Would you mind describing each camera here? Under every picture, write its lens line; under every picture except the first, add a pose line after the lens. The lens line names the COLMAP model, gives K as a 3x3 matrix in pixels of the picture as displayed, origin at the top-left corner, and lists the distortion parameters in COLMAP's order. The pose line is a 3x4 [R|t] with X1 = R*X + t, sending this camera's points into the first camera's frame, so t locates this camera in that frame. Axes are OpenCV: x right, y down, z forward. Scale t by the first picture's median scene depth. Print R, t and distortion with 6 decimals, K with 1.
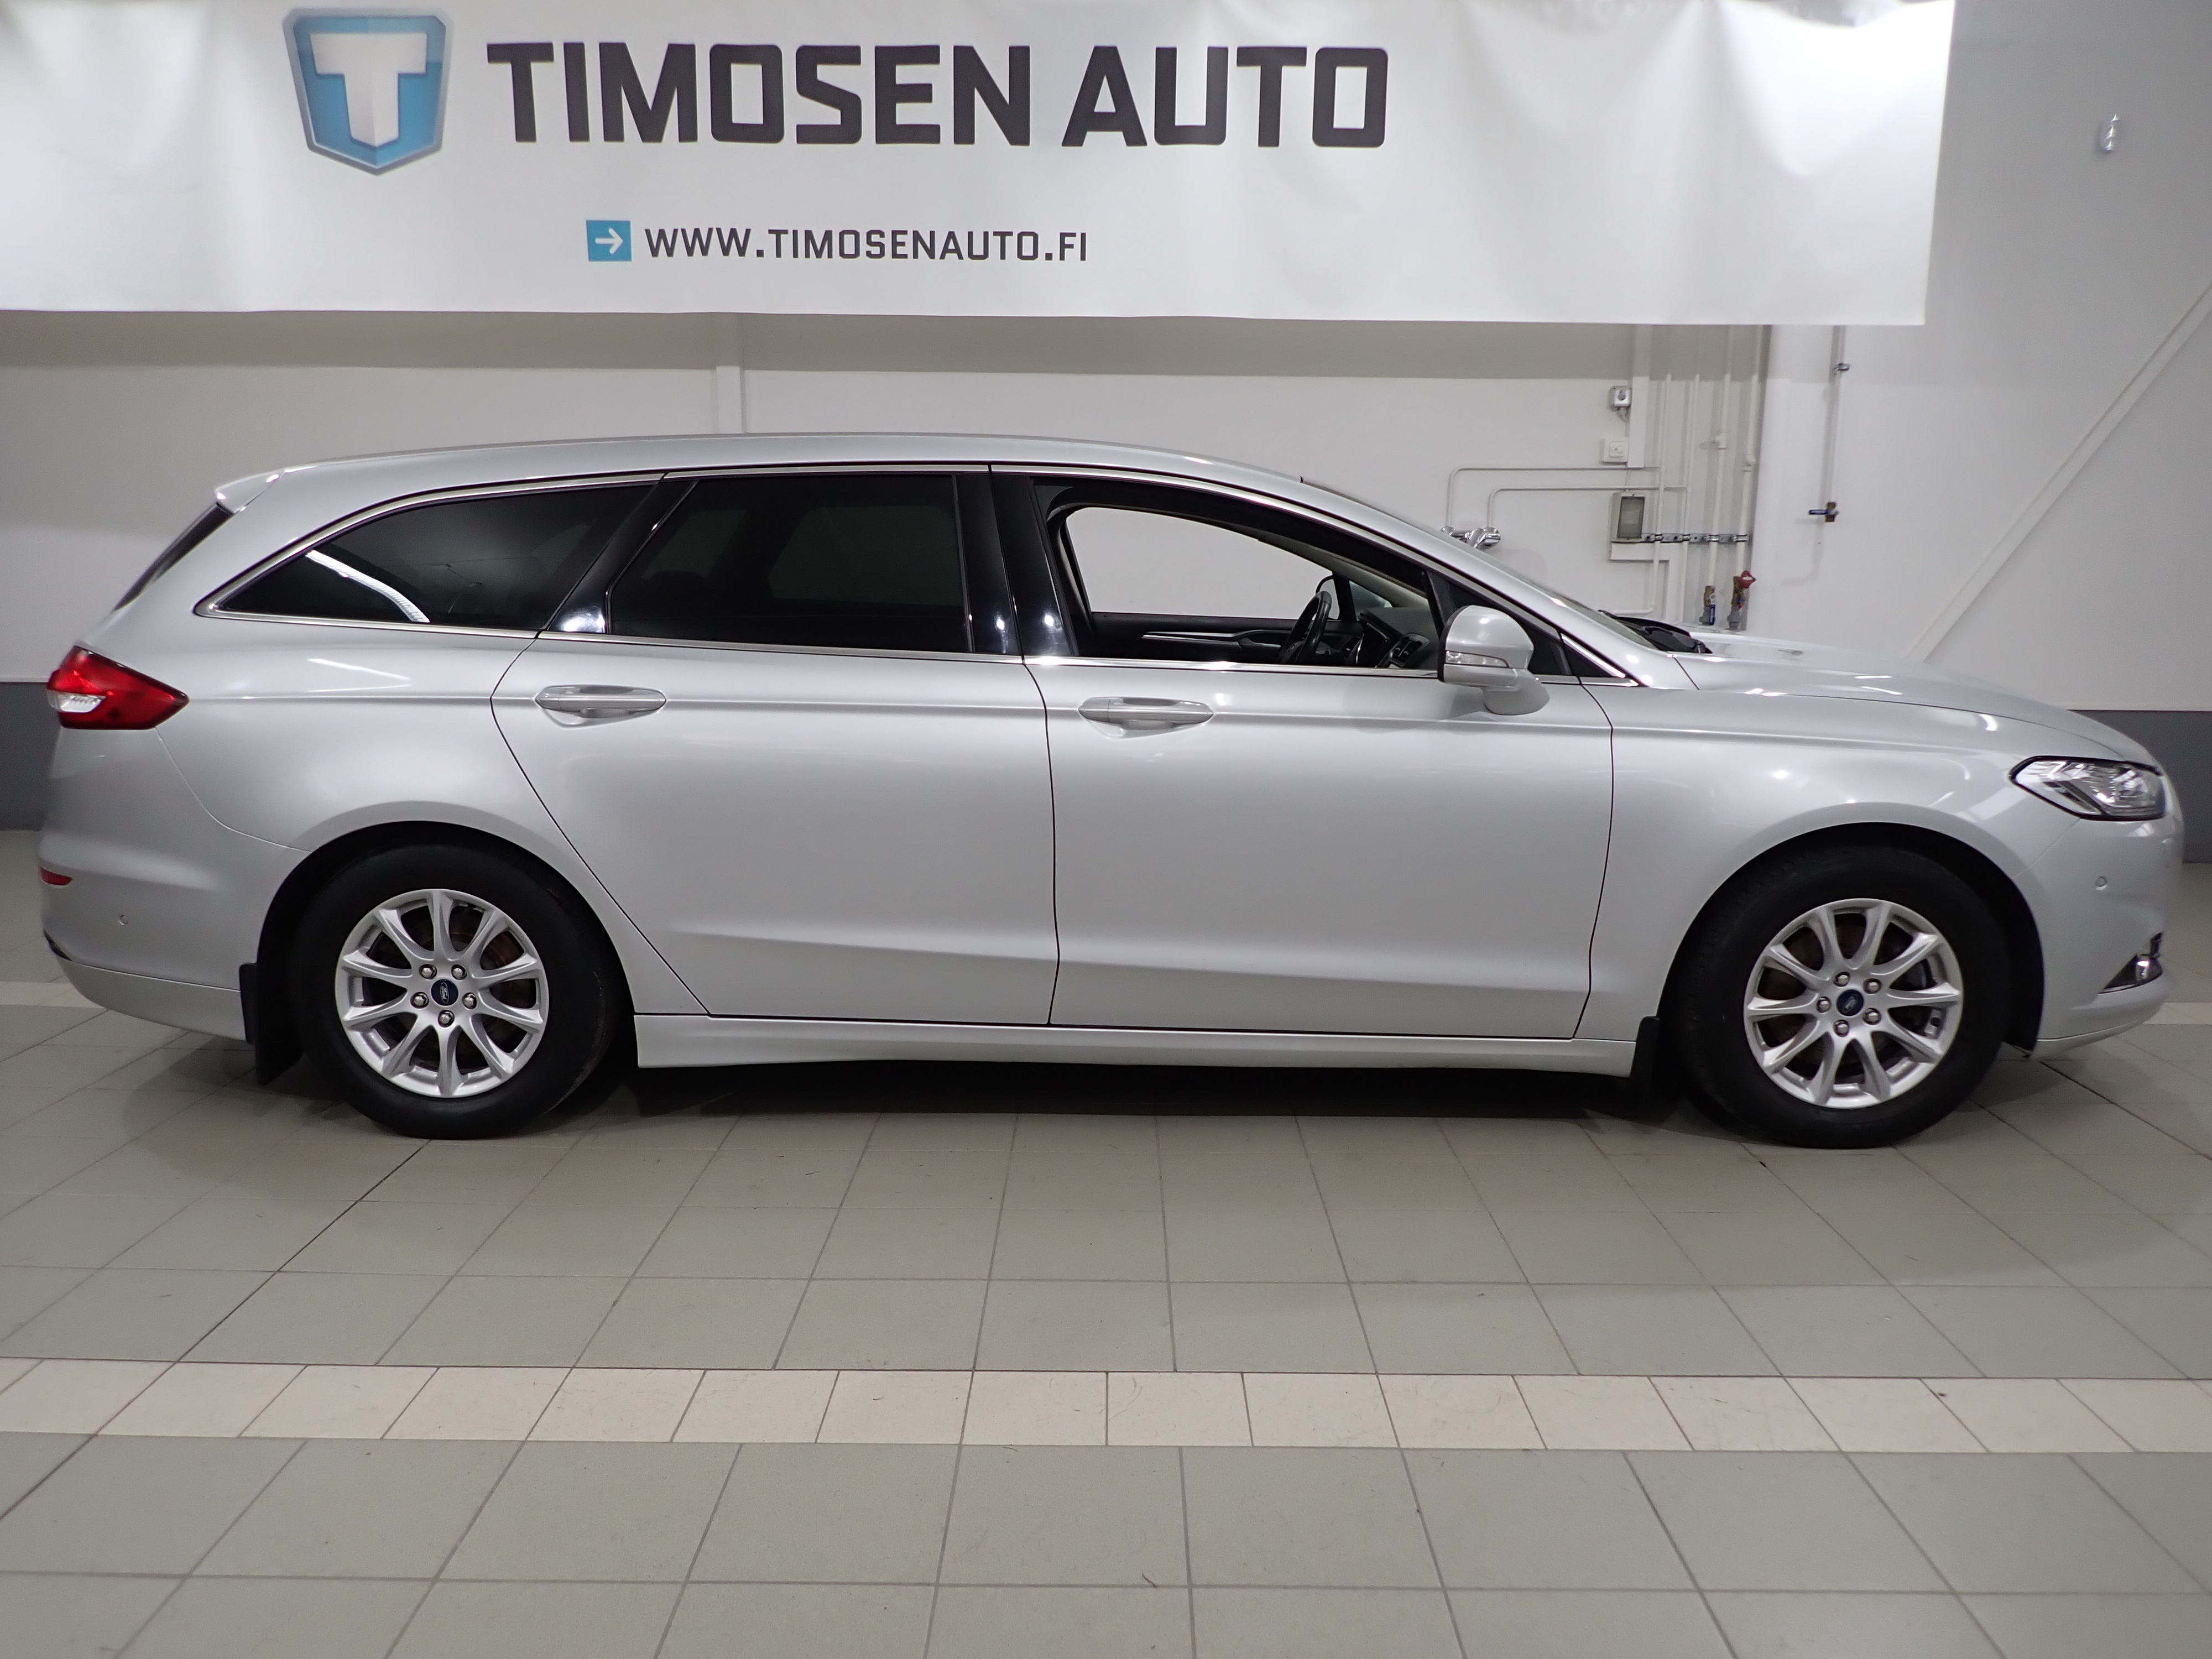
lens RADIAL K [[1611.0, 0, 1105.5], [0, 1611.0, 827.3], [0, 0, 1]] dist [0.004030, -0.010085]
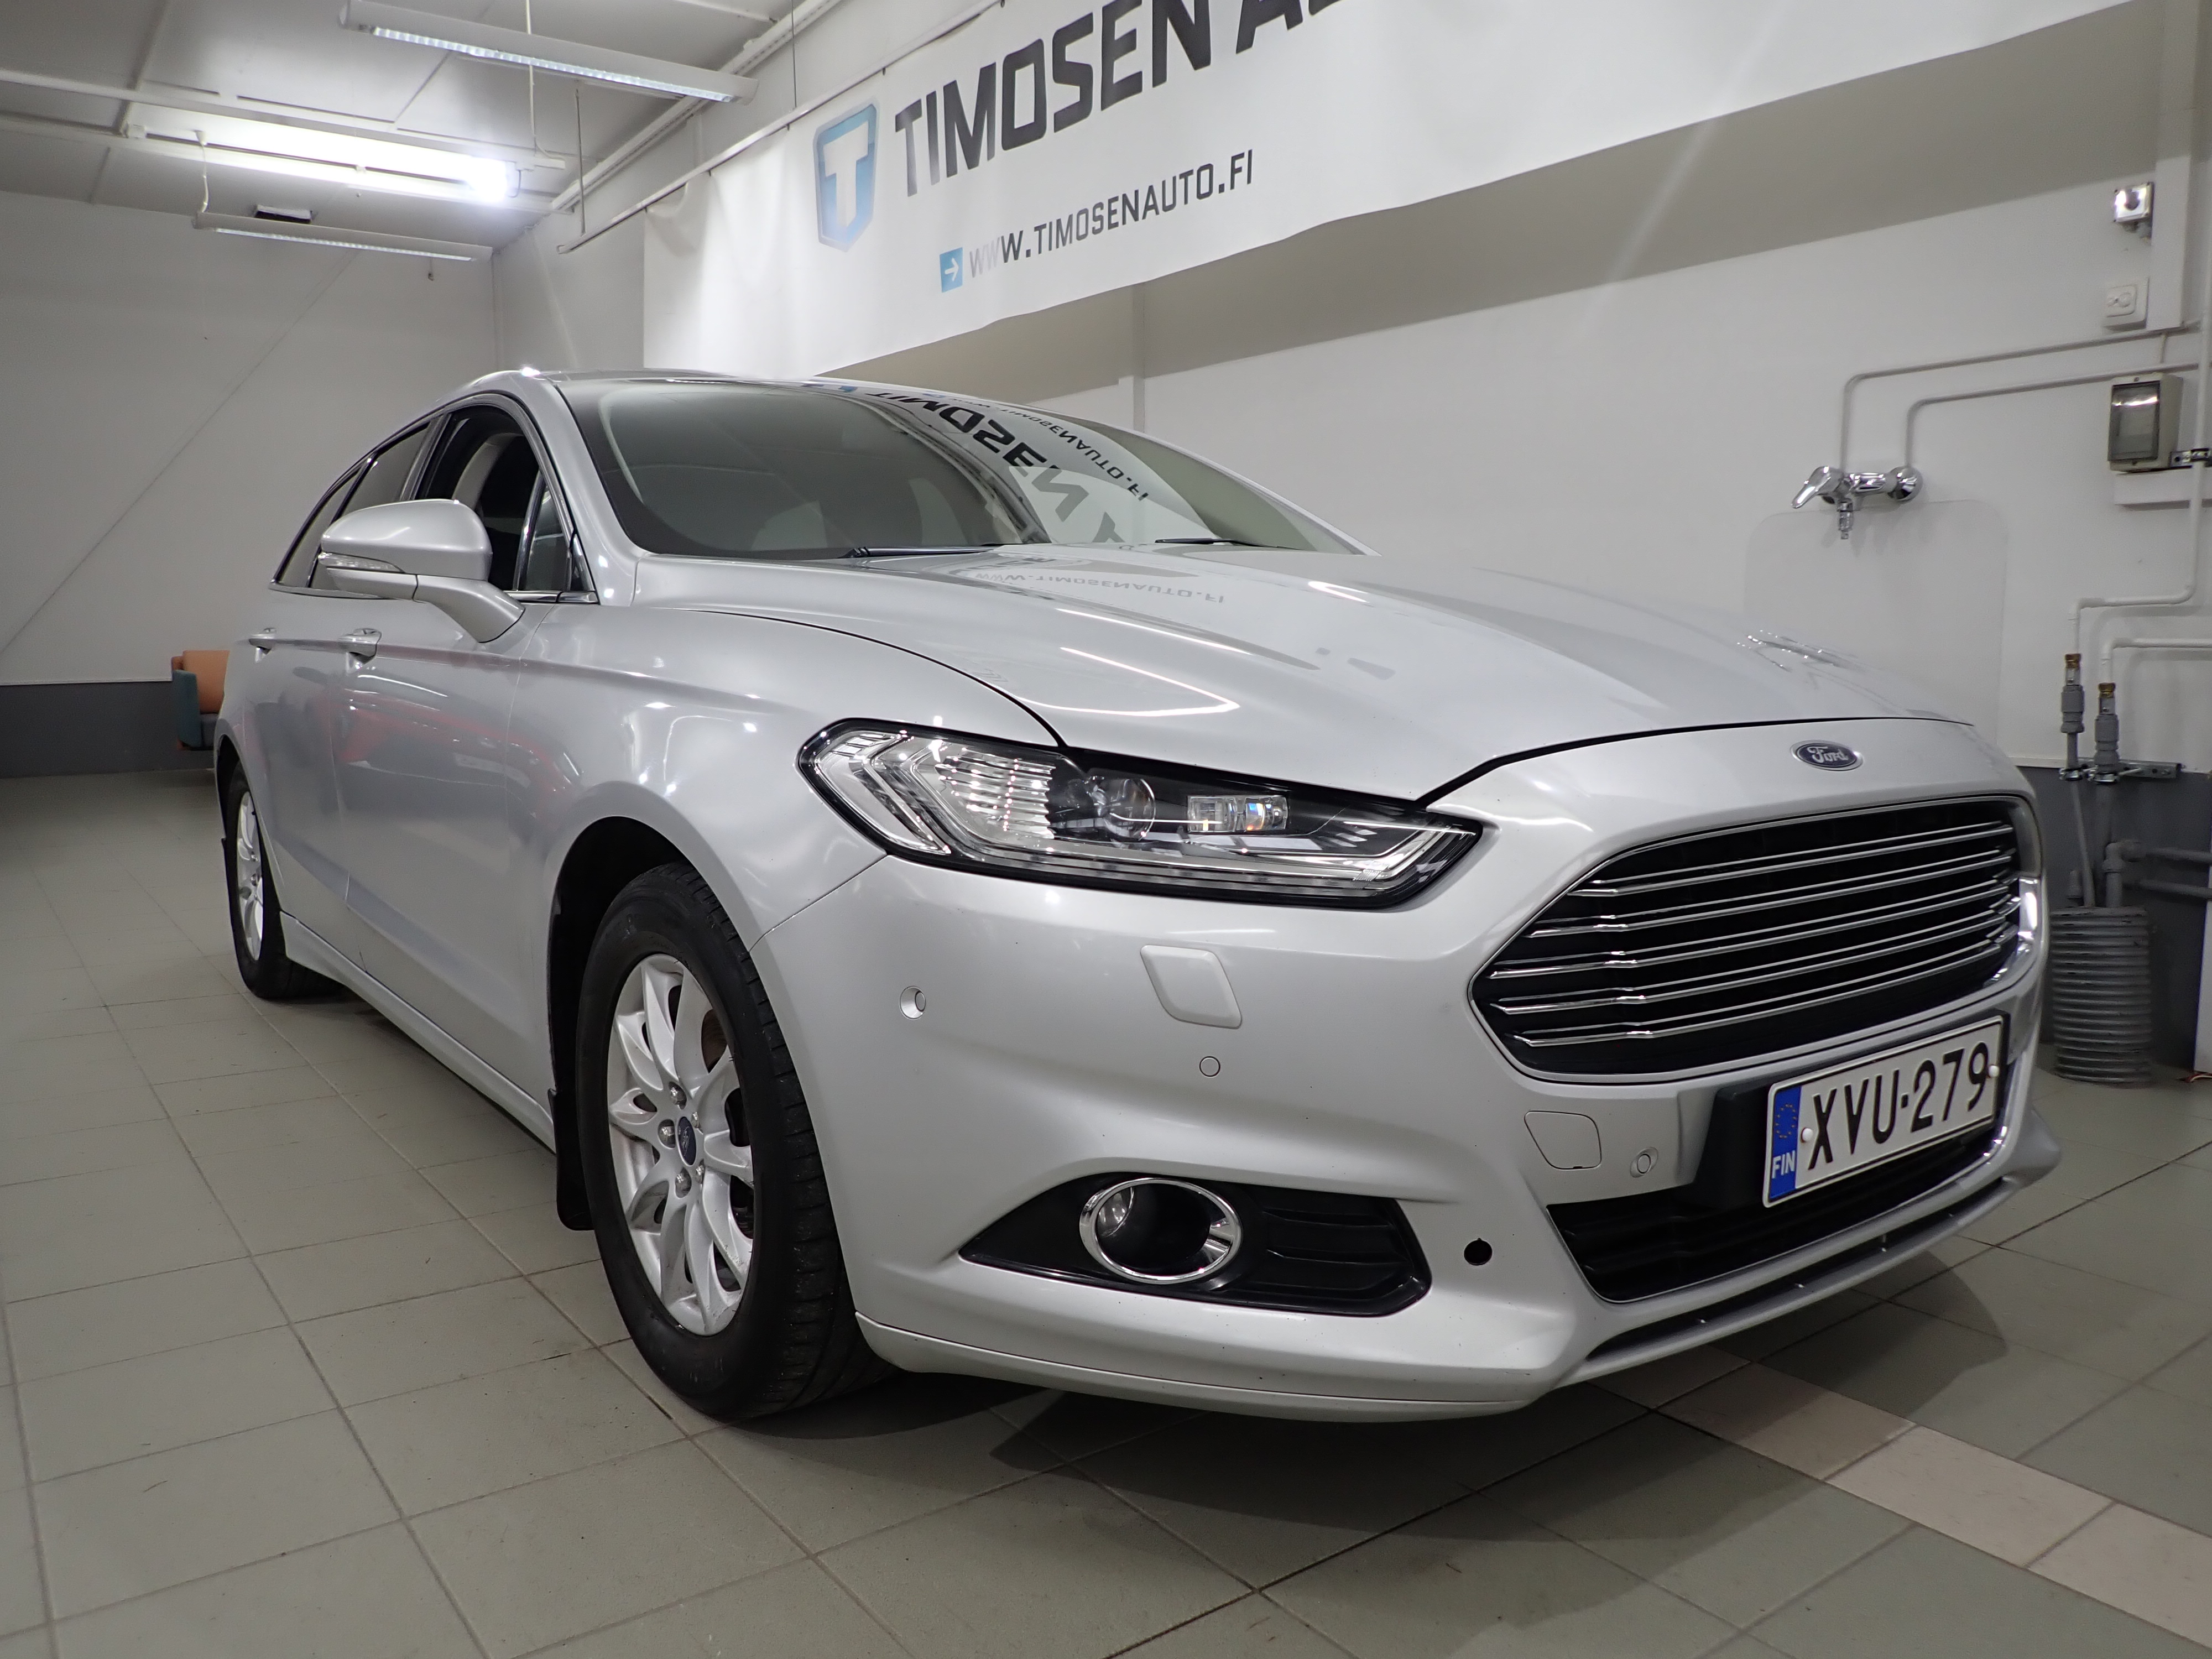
lens RADIAL K [[1611.0, 0, 1107.0], [0, 1611.0, 836.3], [0, 0, 1]] dist [0.004030, -0.010085]
pose [[0.606459, 0.085796, -0.790472, 0.625148], [-0.135206, 0.990810, 0.003809, -0.013435], [0.783535, 0.104566, 0.612486, 0.473213]]
